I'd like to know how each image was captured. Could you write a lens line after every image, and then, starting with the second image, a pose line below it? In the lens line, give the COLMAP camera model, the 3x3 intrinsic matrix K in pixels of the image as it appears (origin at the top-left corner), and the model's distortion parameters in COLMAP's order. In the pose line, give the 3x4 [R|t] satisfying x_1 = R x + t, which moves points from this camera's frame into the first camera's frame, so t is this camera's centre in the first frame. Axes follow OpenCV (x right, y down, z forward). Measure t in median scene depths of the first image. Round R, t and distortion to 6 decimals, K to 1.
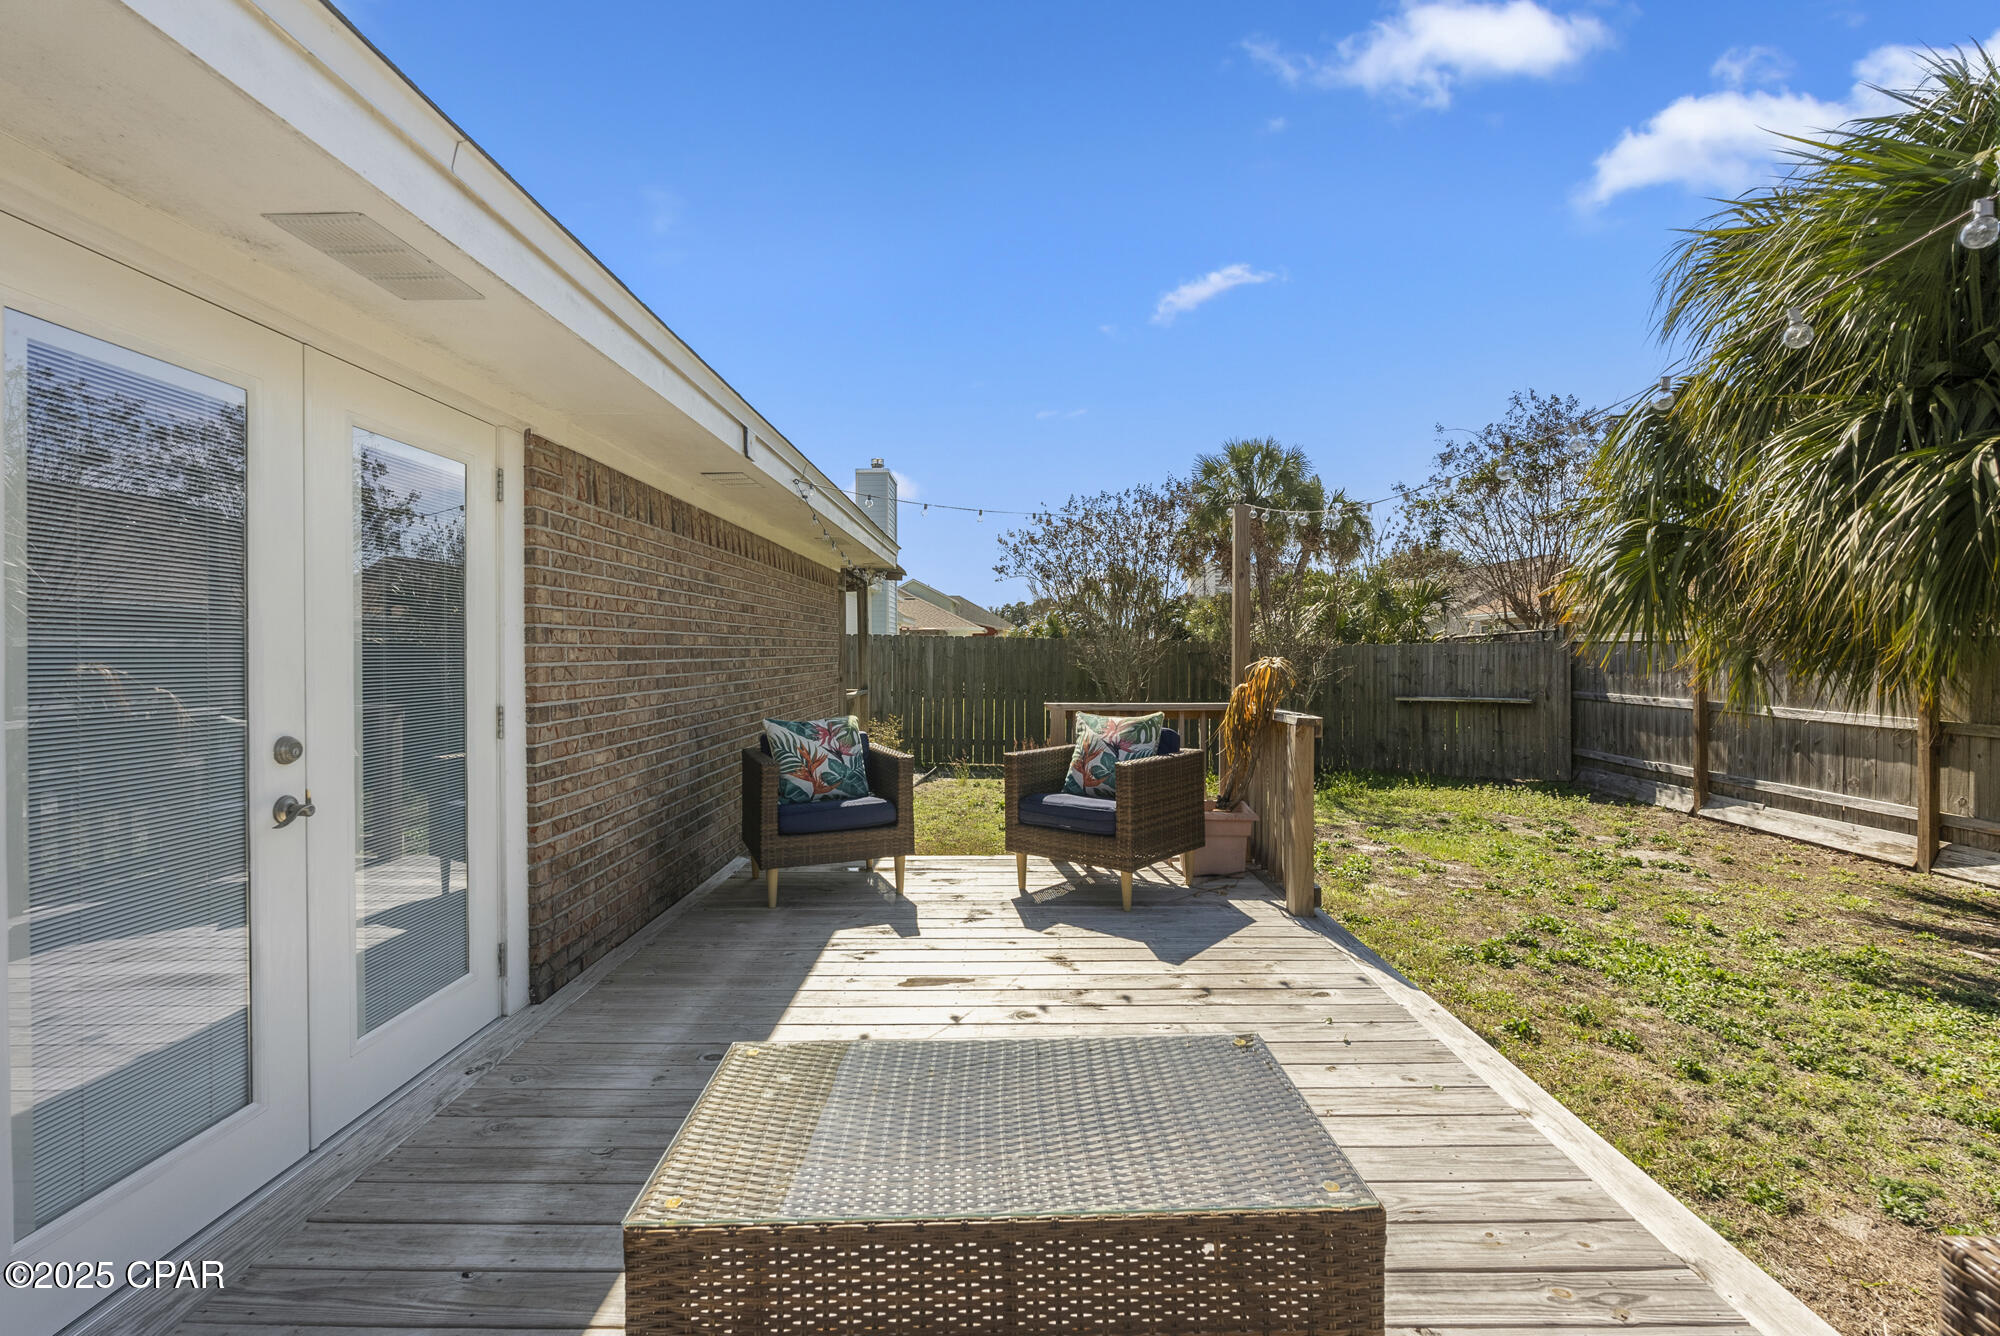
lens RADIAL K [[882.5, 0, 1001.2], [0, 882.5, 660.0], [0, 0, 1]] dist [-0.003184, -0.000207]
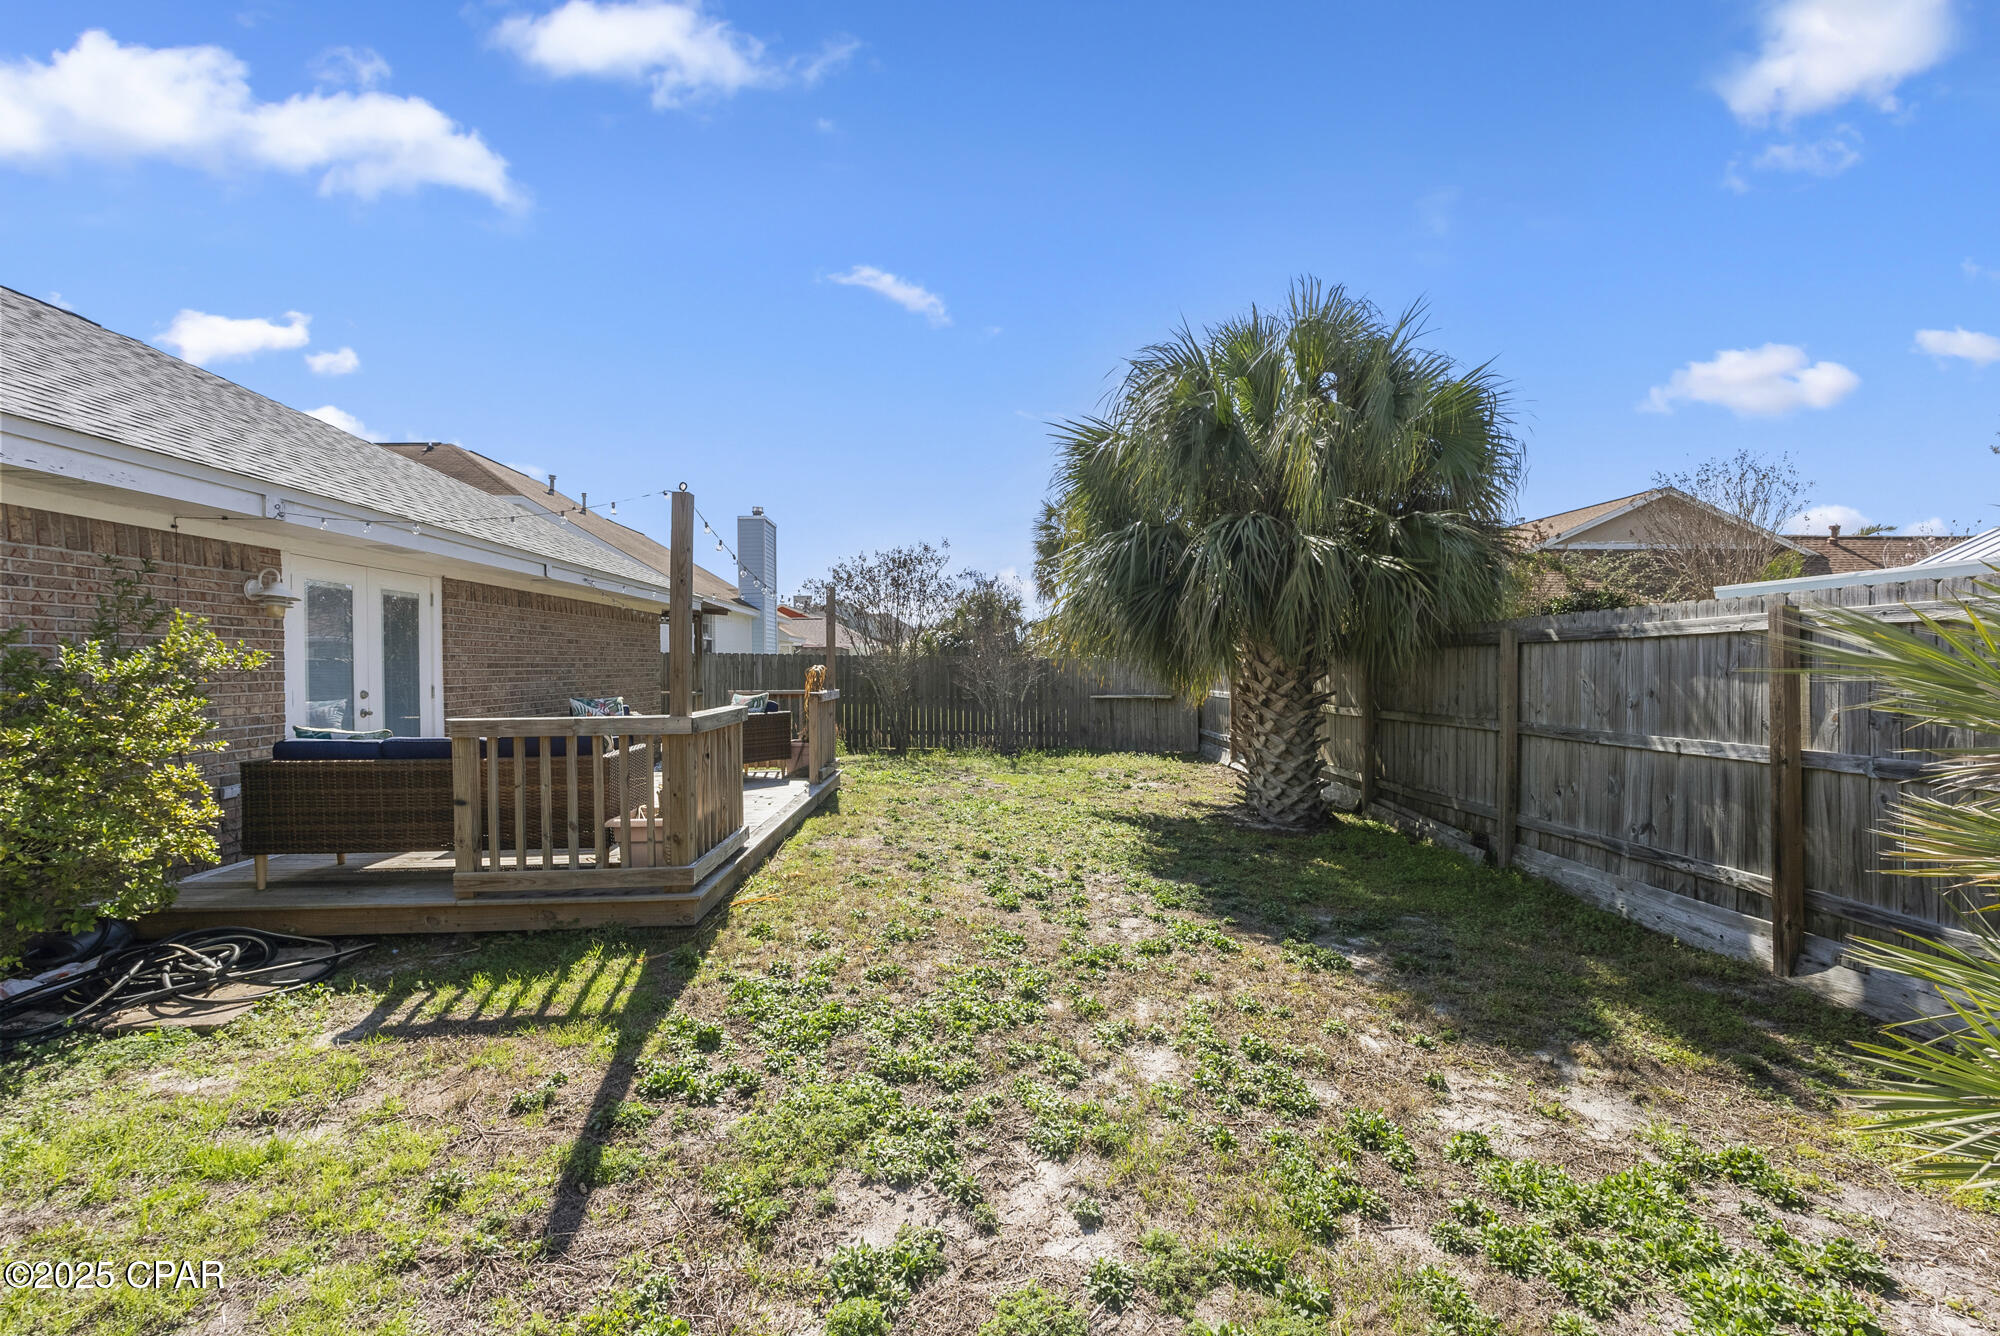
lens RADIAL K [[882.5, 0, 1005.4], [0, 882.5, 679.3], [0, 0, 1]] dist [-0.003184, -0.000207]
pose [[0.998618, -0.006626, 0.052145, 0.764525], [0.006331, 0.999963, 0.005819, 0.023208], [-0.052182, -0.005481, 0.998623, -1.309760]]
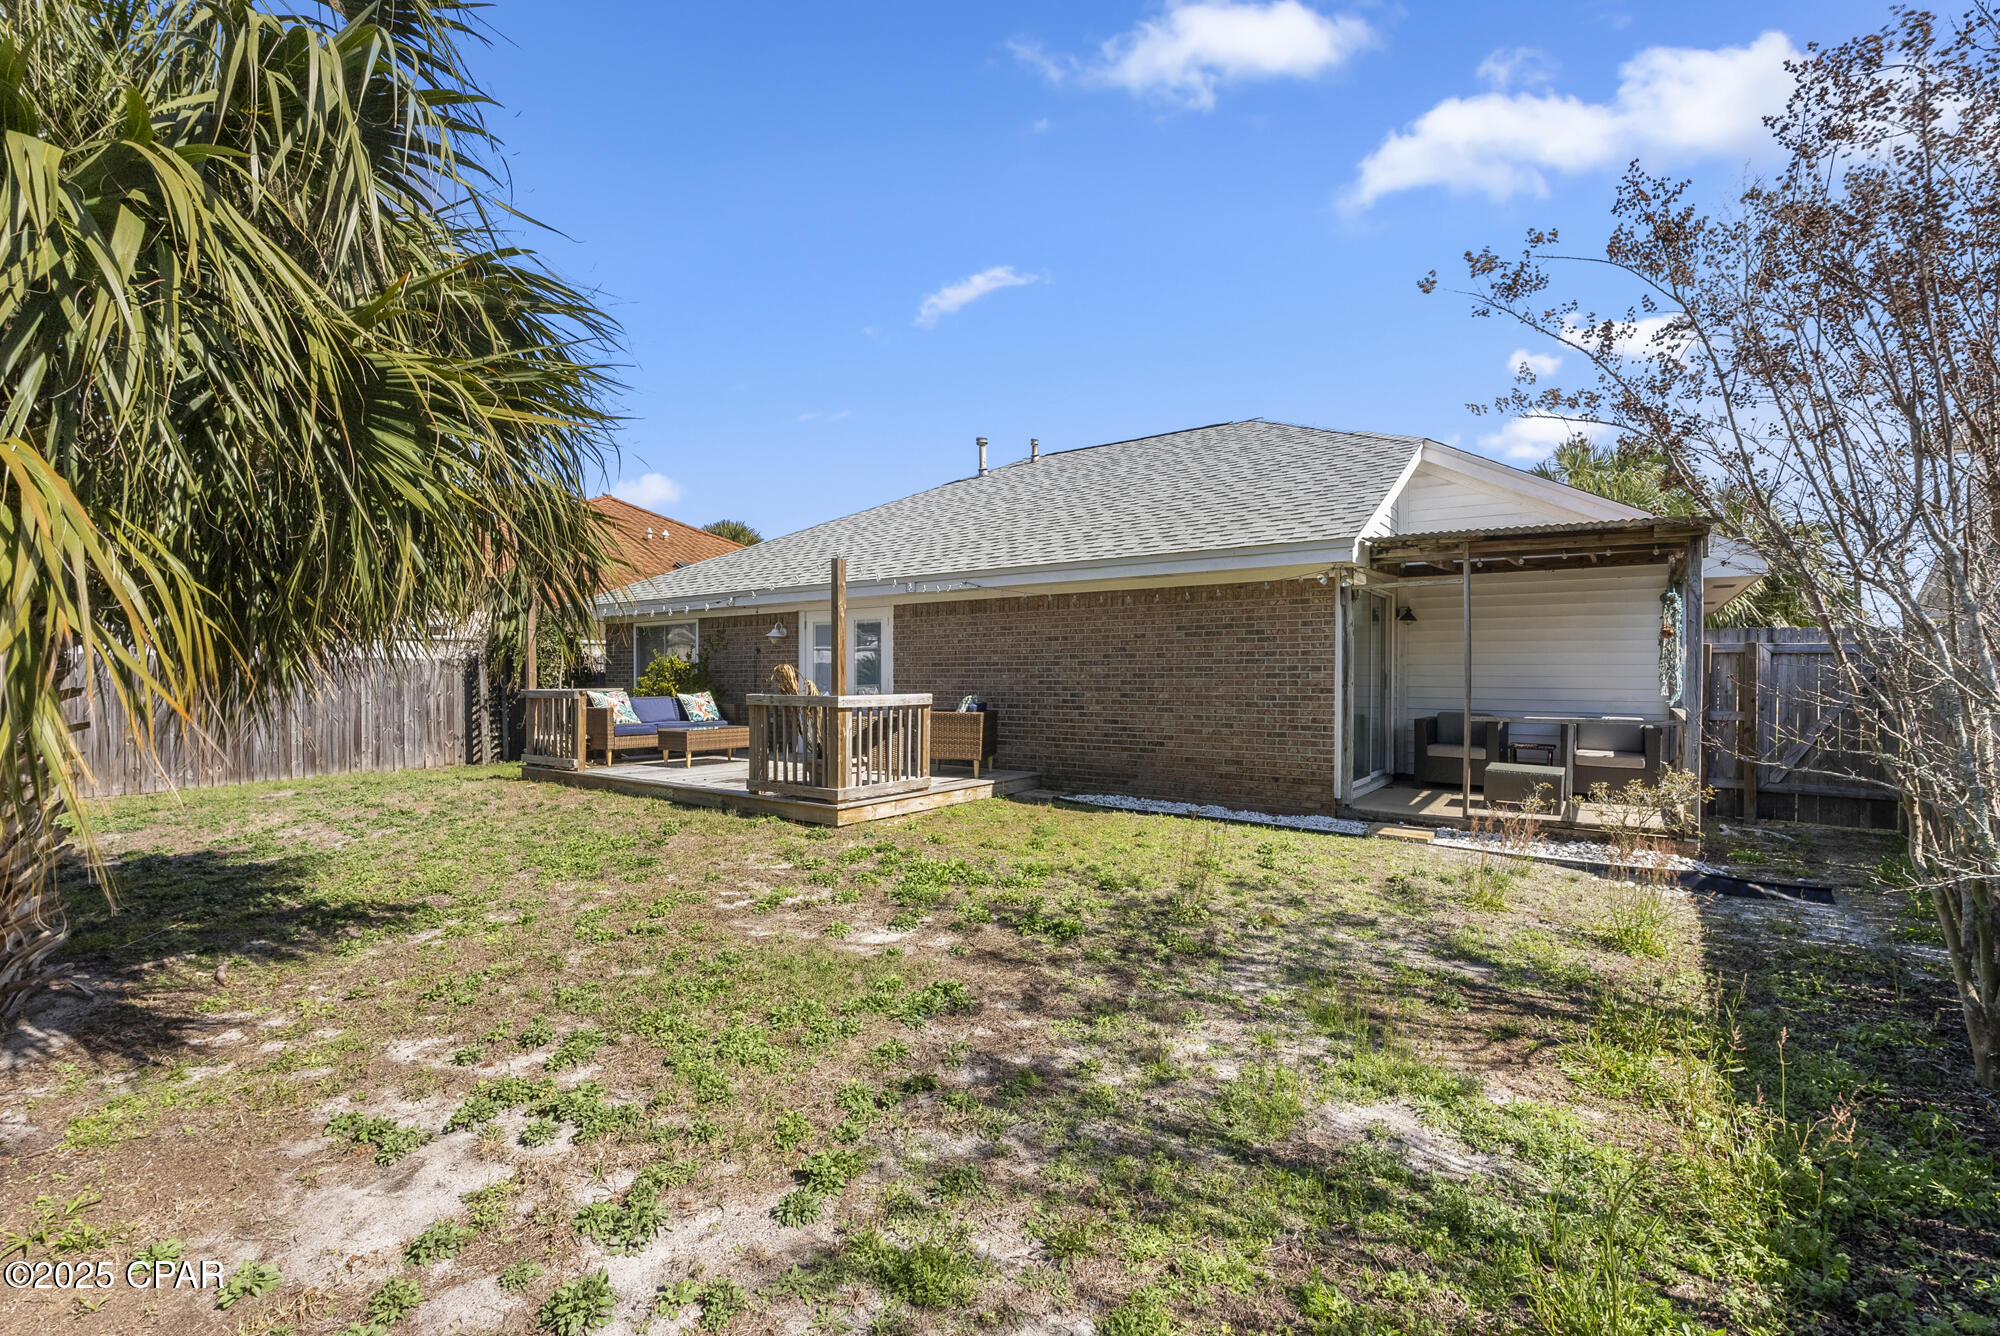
lens RADIAL K [[882.5, 0, 1001.5], [0, 882.5, 671.8], [0, 0, 1]] dist [-0.003184, -0.000207]
pose [[-0.581966, 0.007992, -0.813174, 1.830986], [-0.001201, 0.999942, 0.010687, -0.014224], [0.813212, 0.007196, -0.581923, 2.906128]]
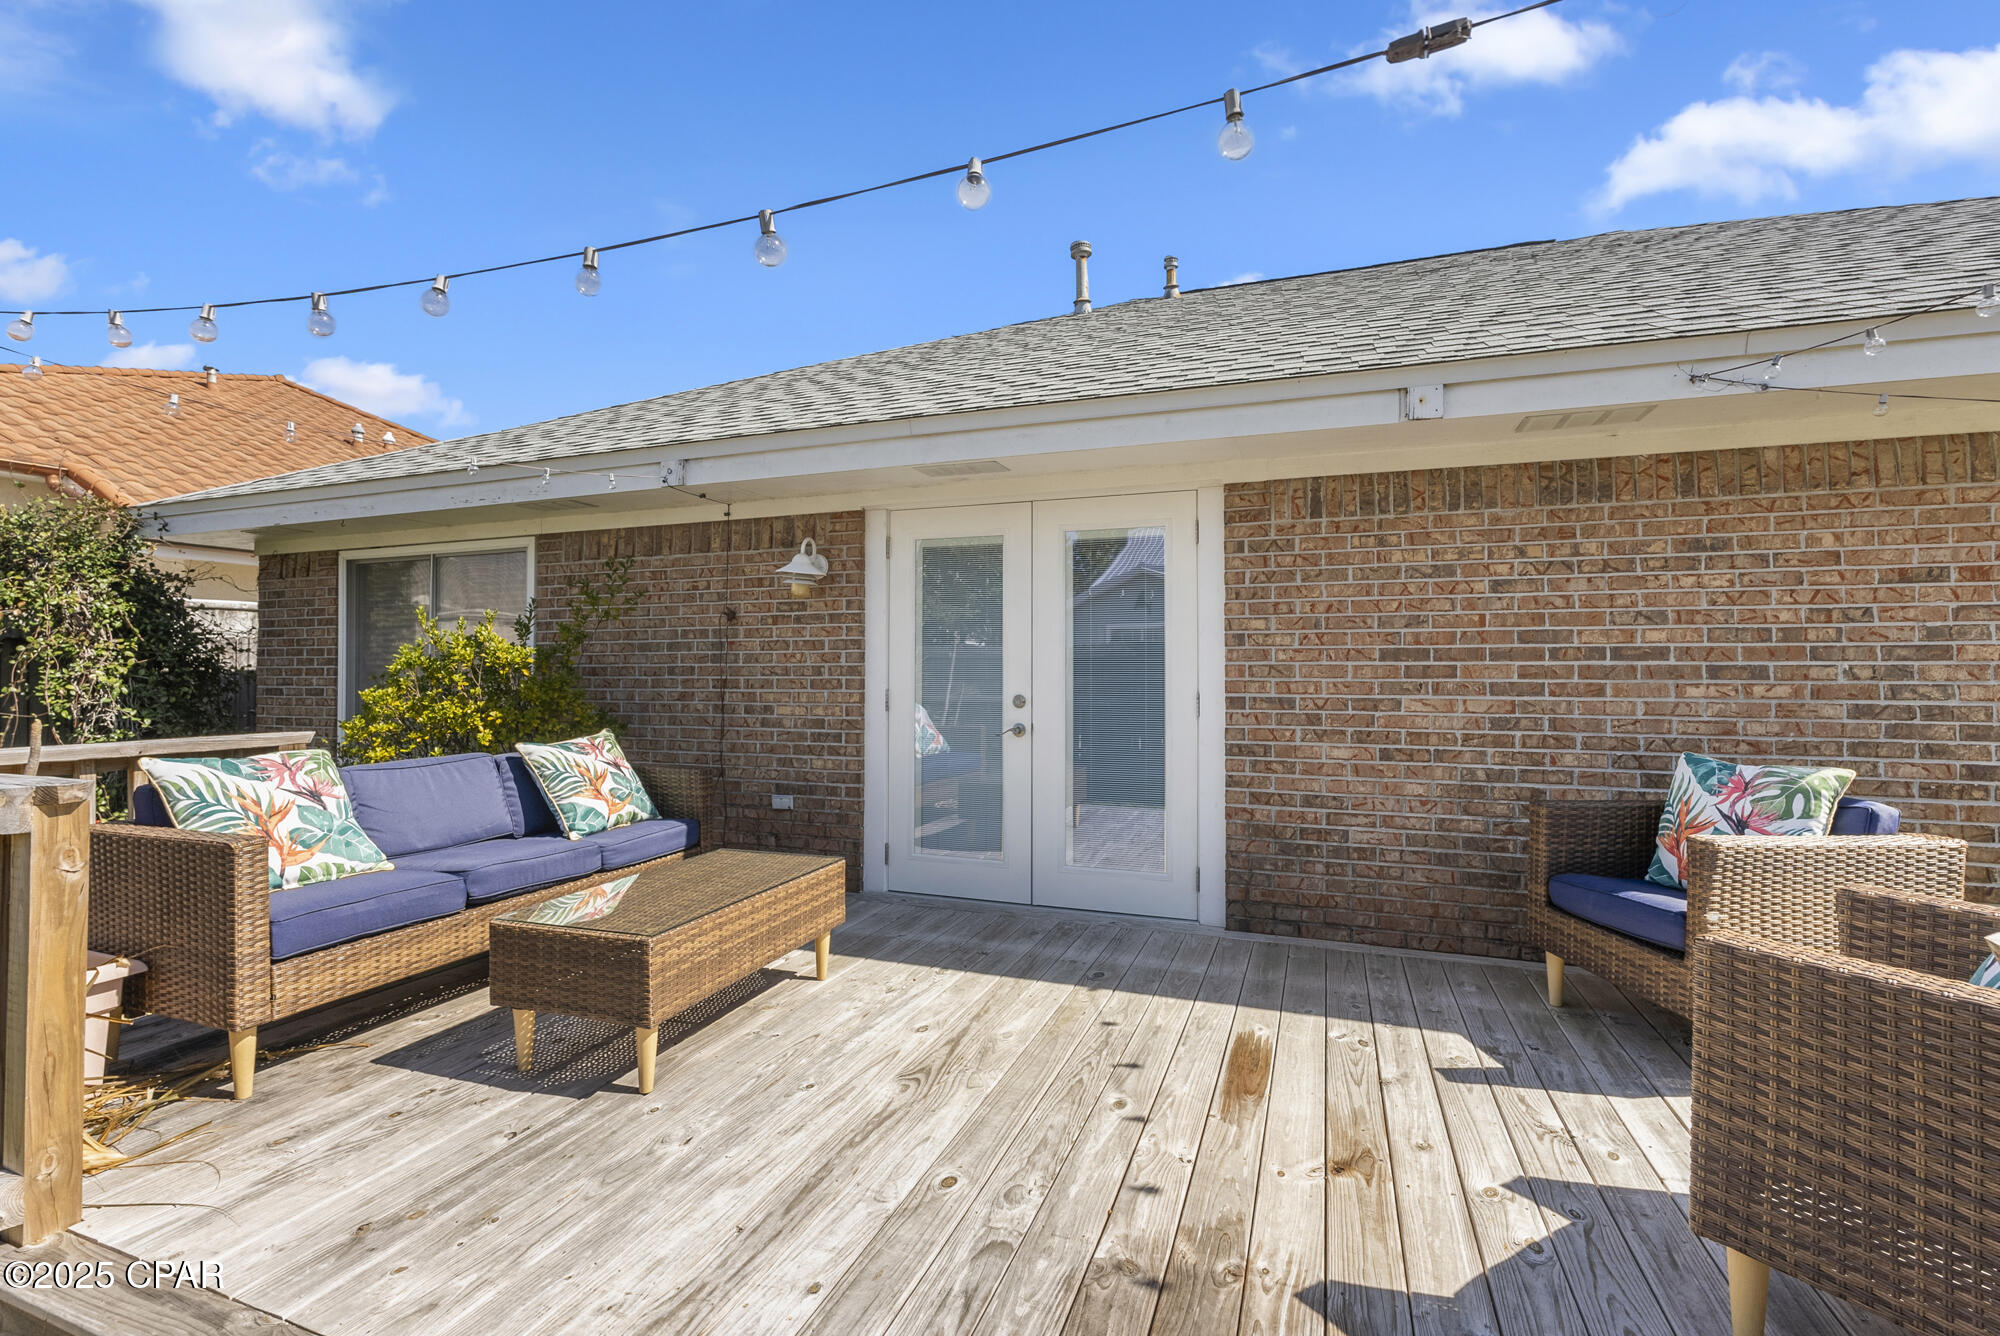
lens RADIAL K [[882.5, 0, 997.9], [0, 882.5, 650.3], [0, 0, 1]] dist [-0.003184, -0.000207]
pose [[-0.346192, -0.012269, -0.938084, 0.653882], [-0.006986, 0.999920, -0.010500, 0.001512], [0.938138, 0.002918, -0.346250, 0.933093]]
